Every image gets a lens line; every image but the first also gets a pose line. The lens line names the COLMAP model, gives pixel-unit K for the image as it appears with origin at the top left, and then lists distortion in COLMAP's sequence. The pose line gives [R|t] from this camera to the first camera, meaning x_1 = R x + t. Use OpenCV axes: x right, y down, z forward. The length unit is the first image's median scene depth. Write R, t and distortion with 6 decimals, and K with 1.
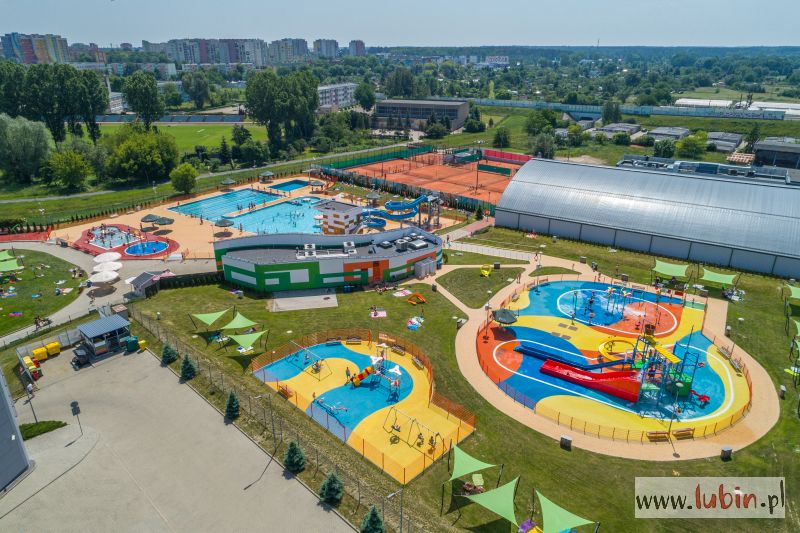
lens RADIAL K [[530.2, 0, 400.0], [0, 530.2, 266.5], [0, 0, 1]] dist [0.001557, -0.000219]
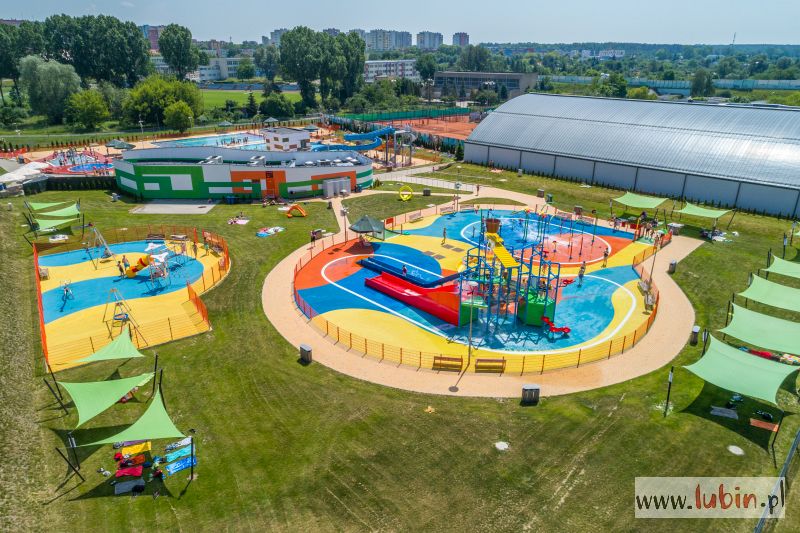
lens RADIAL K [[530.2, 0, 400.0], [0, 530.2, 266.5], [0, 0, 1]] dist [0.001557, -0.000219]
pose [[0.978976, 0.076258, -0.189183, 0.321791], [-0.076785, 0.997037, 0.004550, 0.118049], [0.188969, 0.010072, 0.981931, 0.196936]]
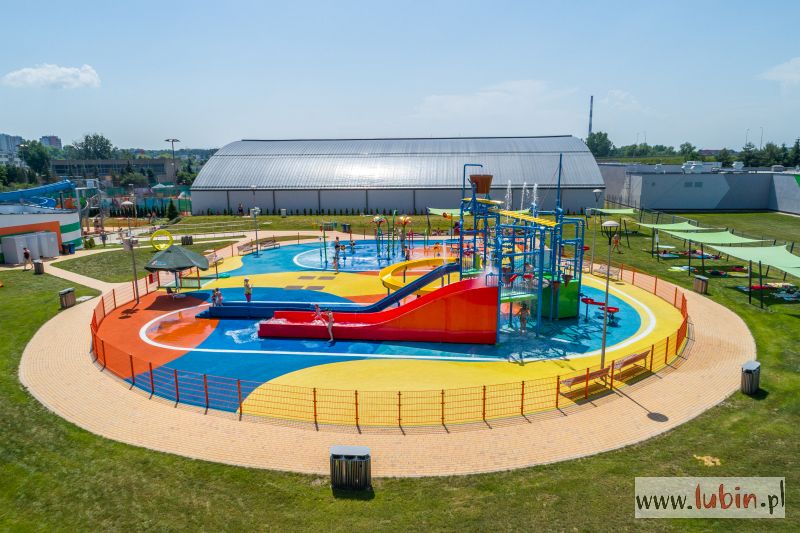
lens RADIAL K [[530.2, 0, 400.0], [0, 530.2, 266.5], [0, 0, 1]] dist [0.001557, -0.000219]
pose [[0.885296, -0.101431, 0.453831, 0.130147], [0.185241, 0.972071, -0.144094, 0.159098], [-0.426541, 0.211634, 0.879360, 0.425743]]
